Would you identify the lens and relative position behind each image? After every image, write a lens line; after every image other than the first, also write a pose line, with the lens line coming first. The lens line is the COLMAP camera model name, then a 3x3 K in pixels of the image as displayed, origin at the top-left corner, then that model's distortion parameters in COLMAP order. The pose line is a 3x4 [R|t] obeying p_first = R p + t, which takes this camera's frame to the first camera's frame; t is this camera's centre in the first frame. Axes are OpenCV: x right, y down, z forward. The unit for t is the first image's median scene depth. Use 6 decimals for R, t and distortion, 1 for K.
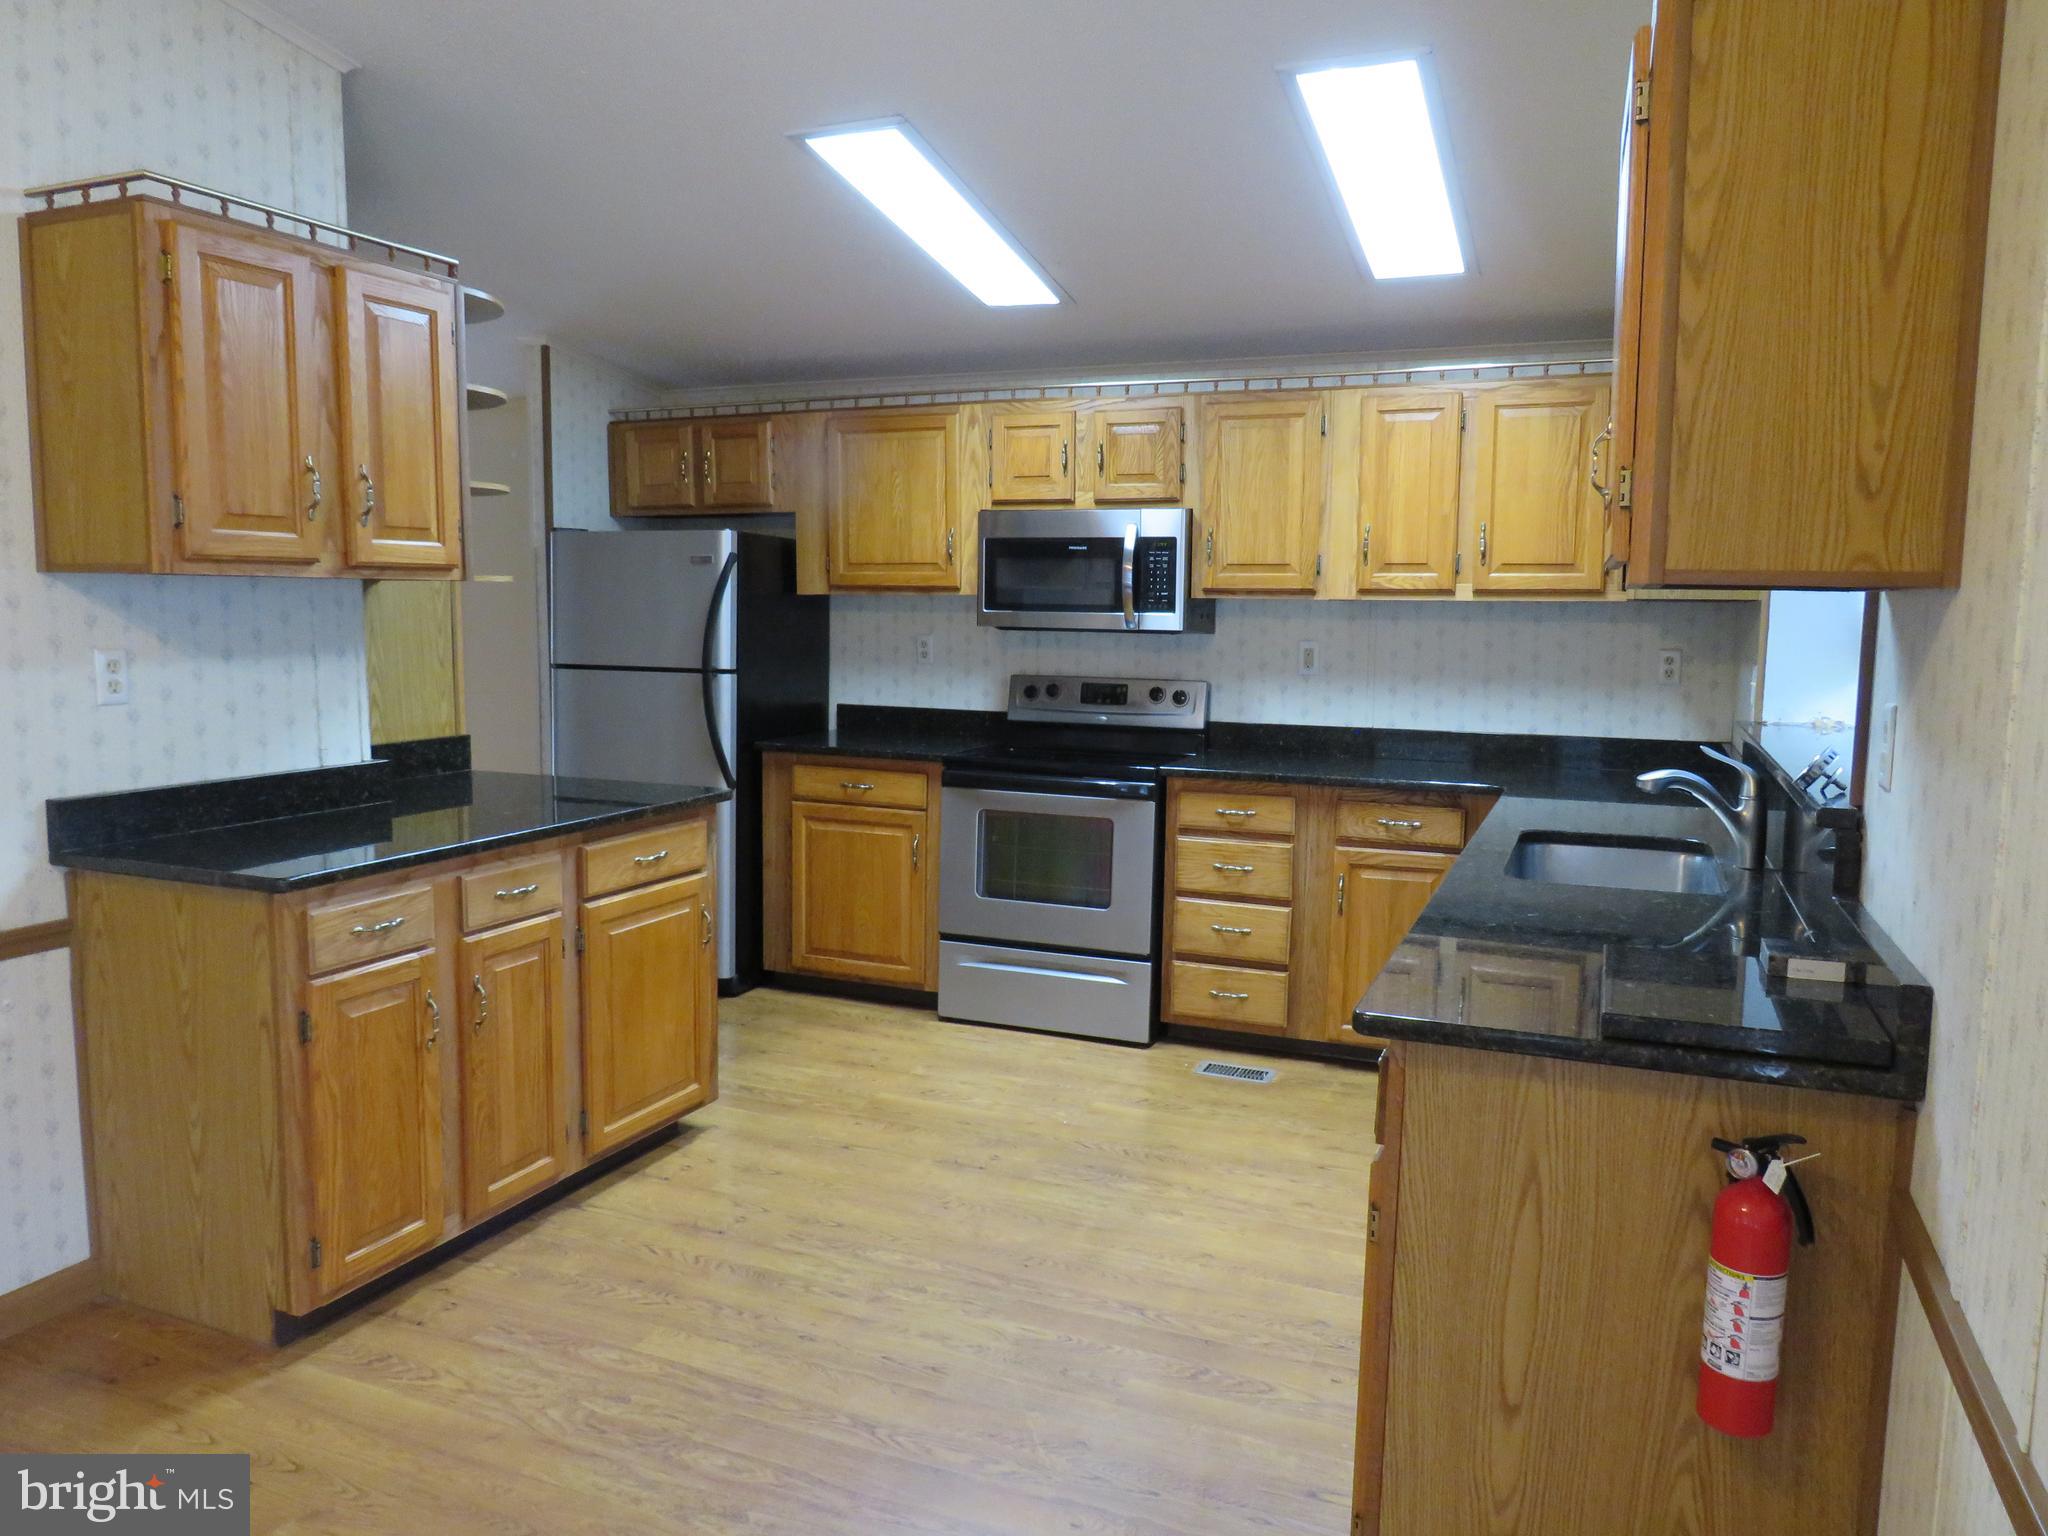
lens RADIAL K [[1475.9, 0, 1024.0], [0, 1475.9, 768.0], [0, 0, 1]] dist [-0.019885, -0.004349]
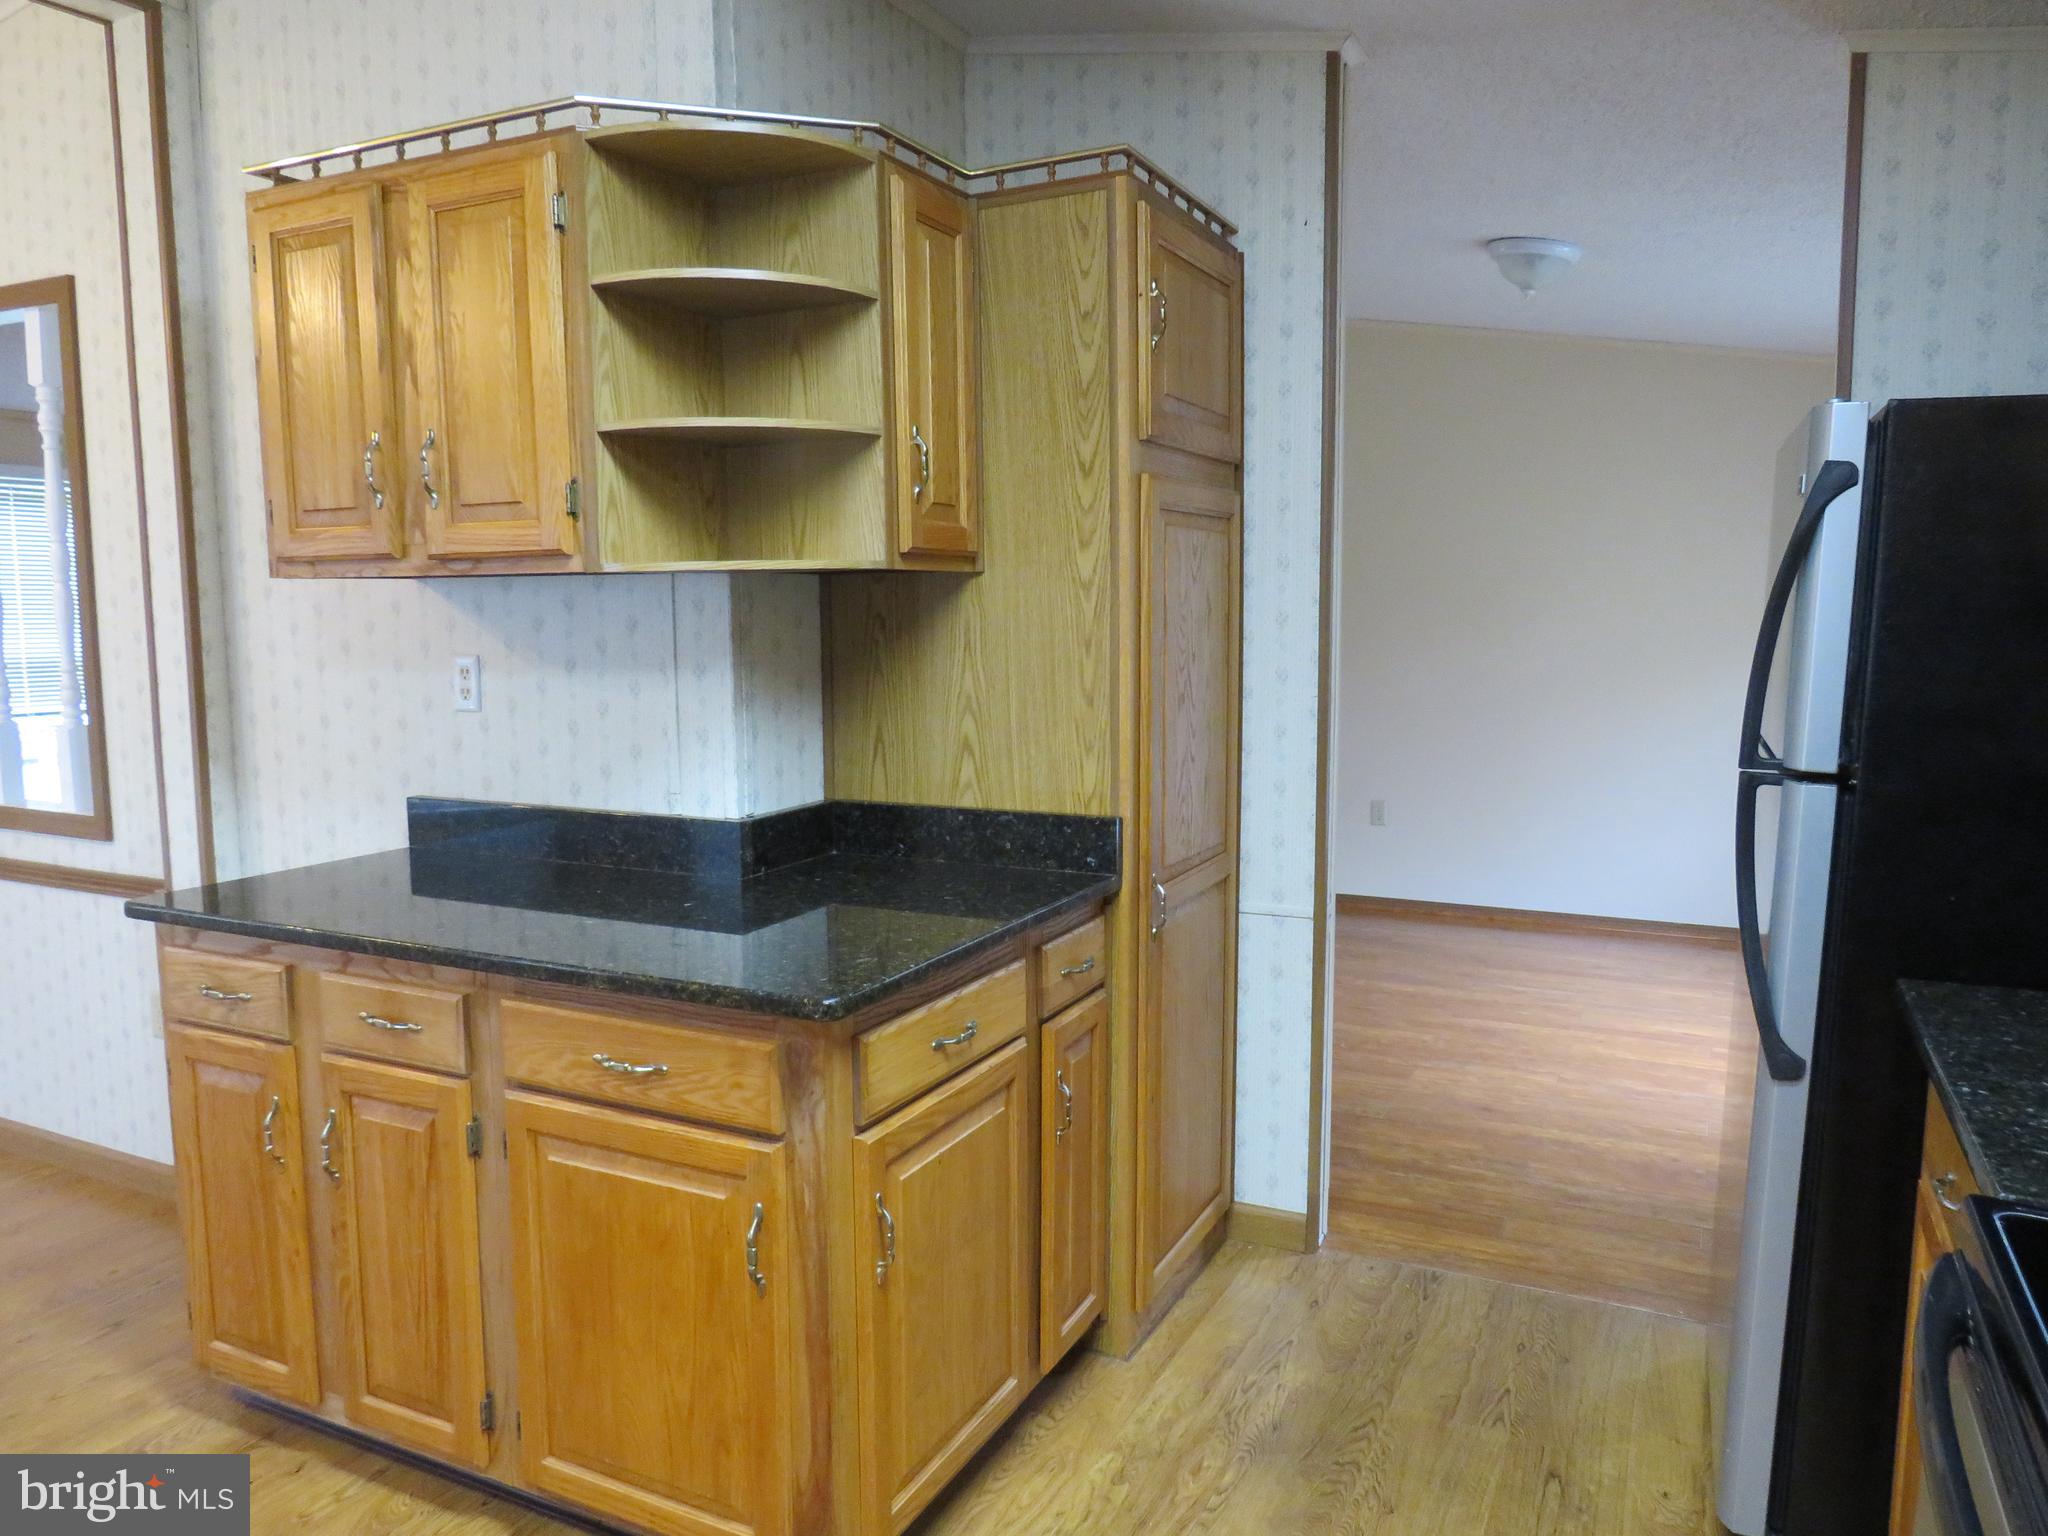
lens RADIAL K [[1475.9, 0, 1024.0], [0, 1475.9, 768.0], [0, 0, 1]] dist [-0.019885, -0.004349]
pose [[-0.070002, 0.101314, -0.992389, 0.301721], [-0.106688, 0.988363, 0.108428, -0.137791], [0.991825, 0.113467, -0.058379, 1.295045]]
